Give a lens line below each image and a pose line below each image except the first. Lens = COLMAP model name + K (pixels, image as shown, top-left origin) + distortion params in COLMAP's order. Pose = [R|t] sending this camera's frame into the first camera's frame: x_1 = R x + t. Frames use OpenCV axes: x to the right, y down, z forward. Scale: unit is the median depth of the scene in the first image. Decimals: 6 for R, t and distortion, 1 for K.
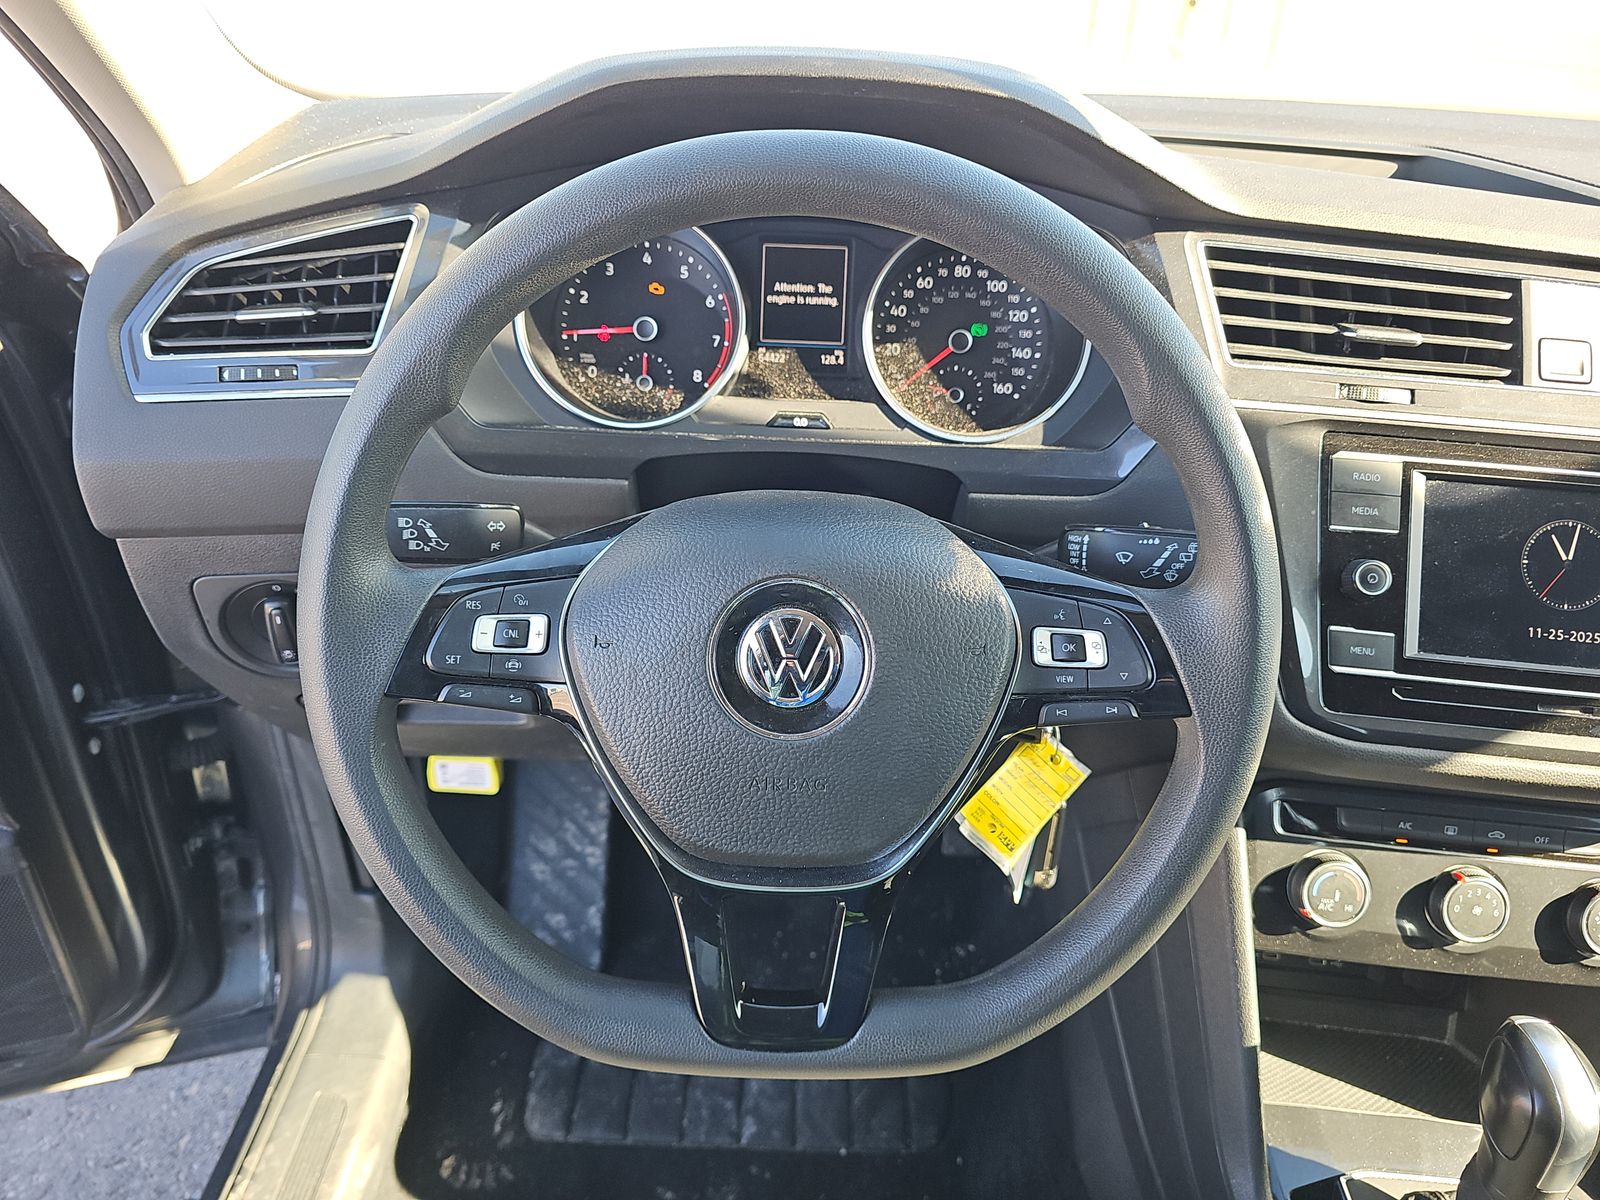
lens RADIAL K [[1149.8, 0, 800.0], [0, 1149.8, 600.0], [0, 0, 1]] dist [0.062966, -0.108418]
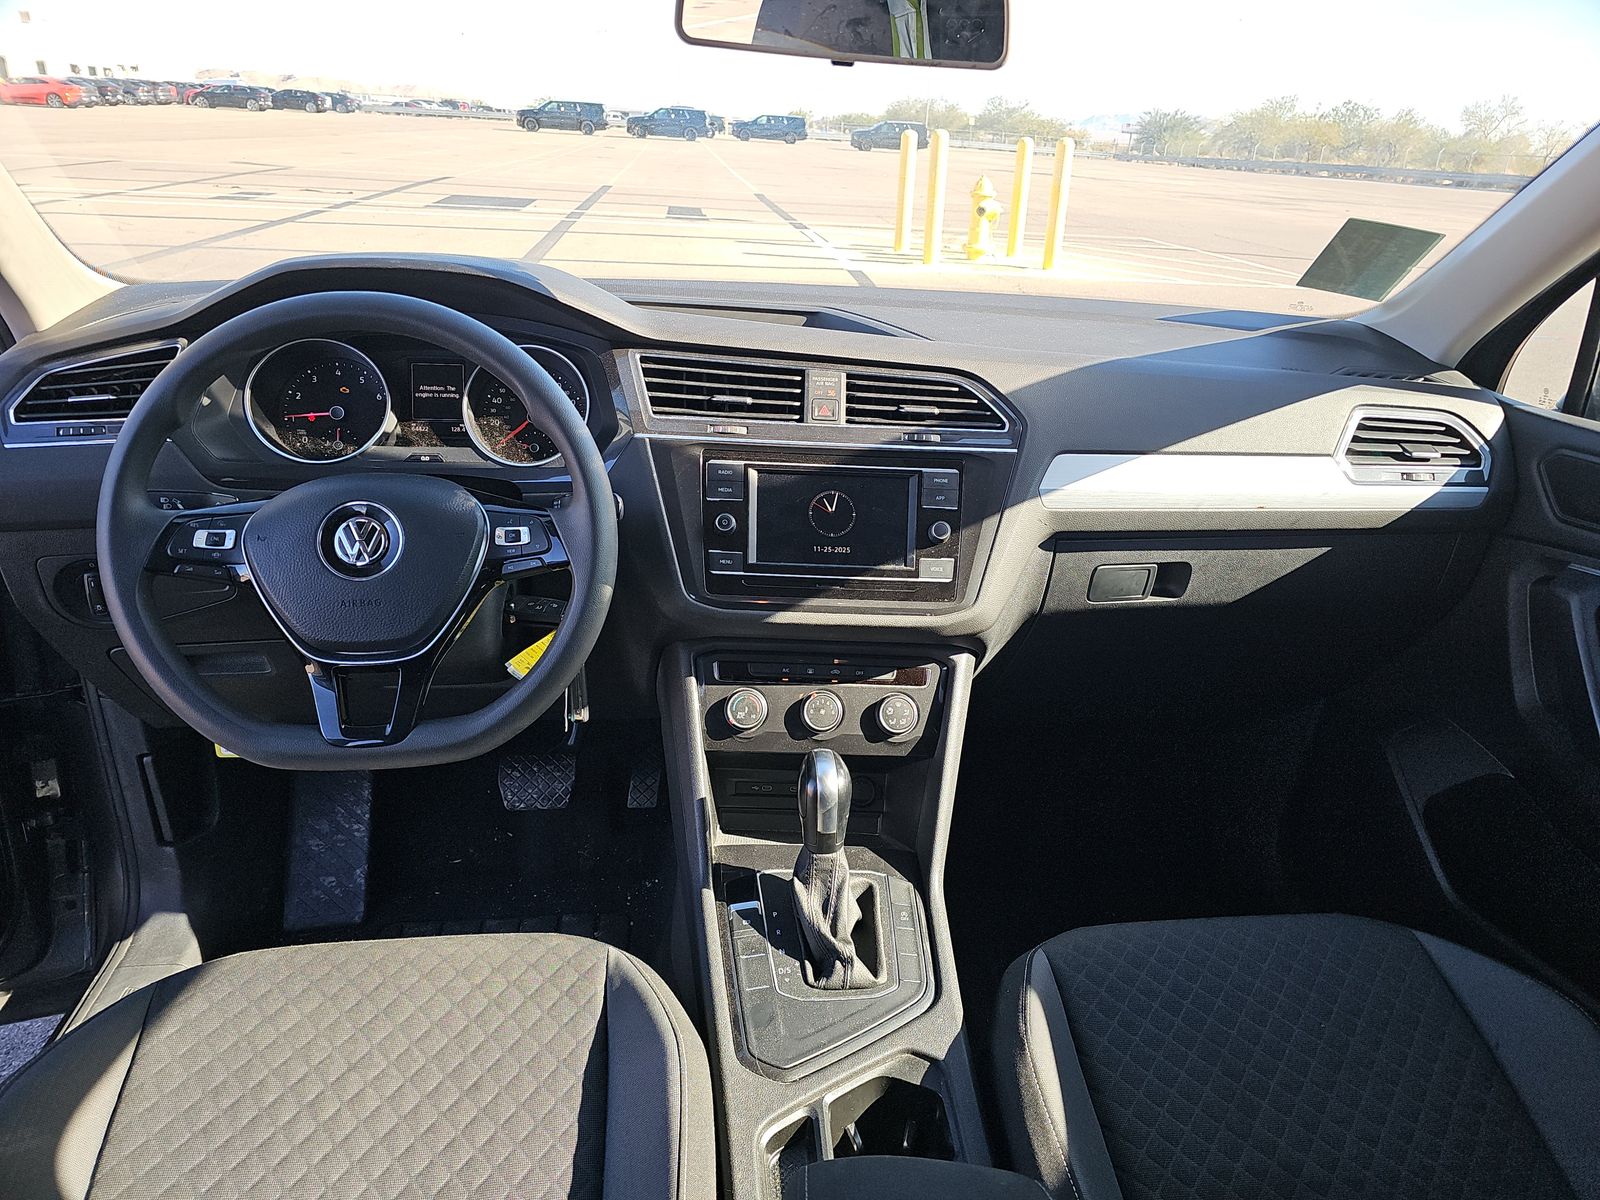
lens RADIAL K [[1099.7, 0, 827.8], [0, 1099.7, 601.0], [0, 0, 1]] dist [0.067342, -0.072988]
pose [[0.988639, -0.048713, 0.142196, 0.346219], [0.067384, 0.989274, -0.129599, 0.308809], [-0.134358, 0.137708, 0.981318, -0.674663]]
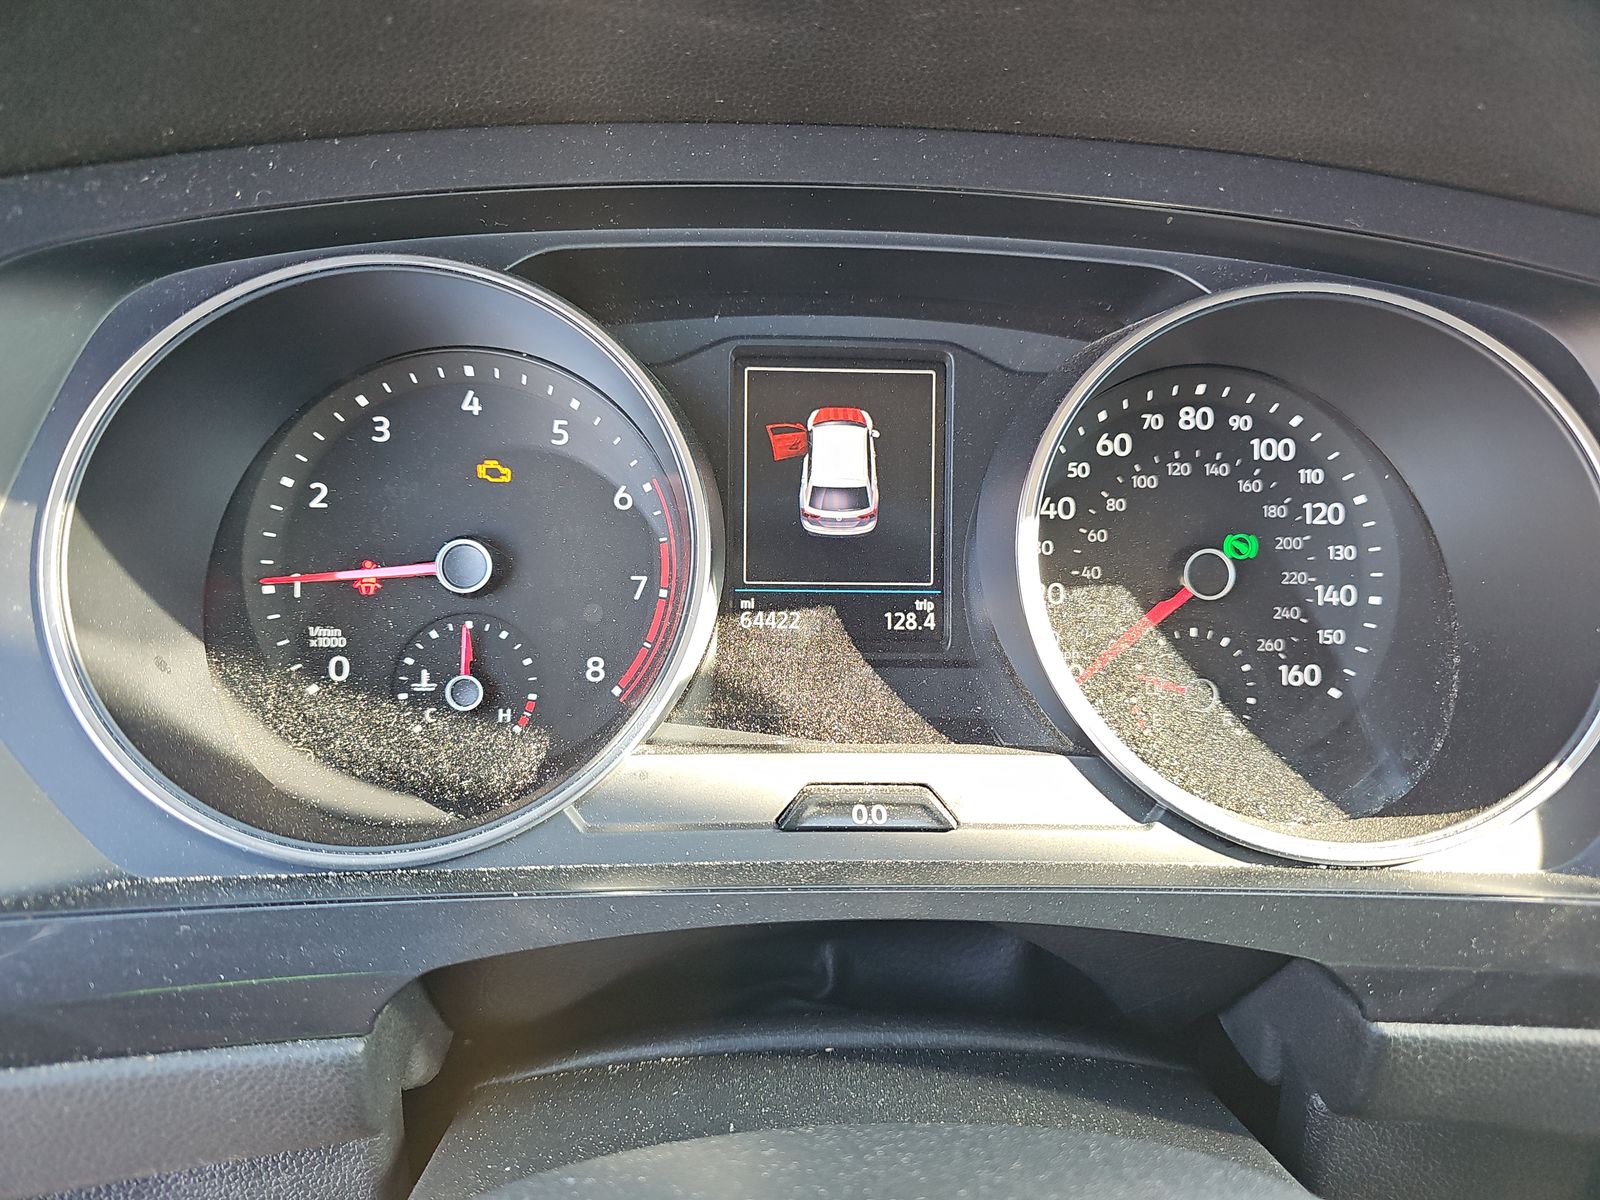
lens RADIAL K [[1149.8, 0, 800.0], [0, 1149.8, 600.0], [0, 0, 1]] dist [0.062966, -0.108418]
pose [[0.998459, -0.027561, 0.048173, -0.036570], [0.034654, 0.987582, -0.153234, -0.164986], [-0.043351, 0.154667, 0.987015, 0.624977]]
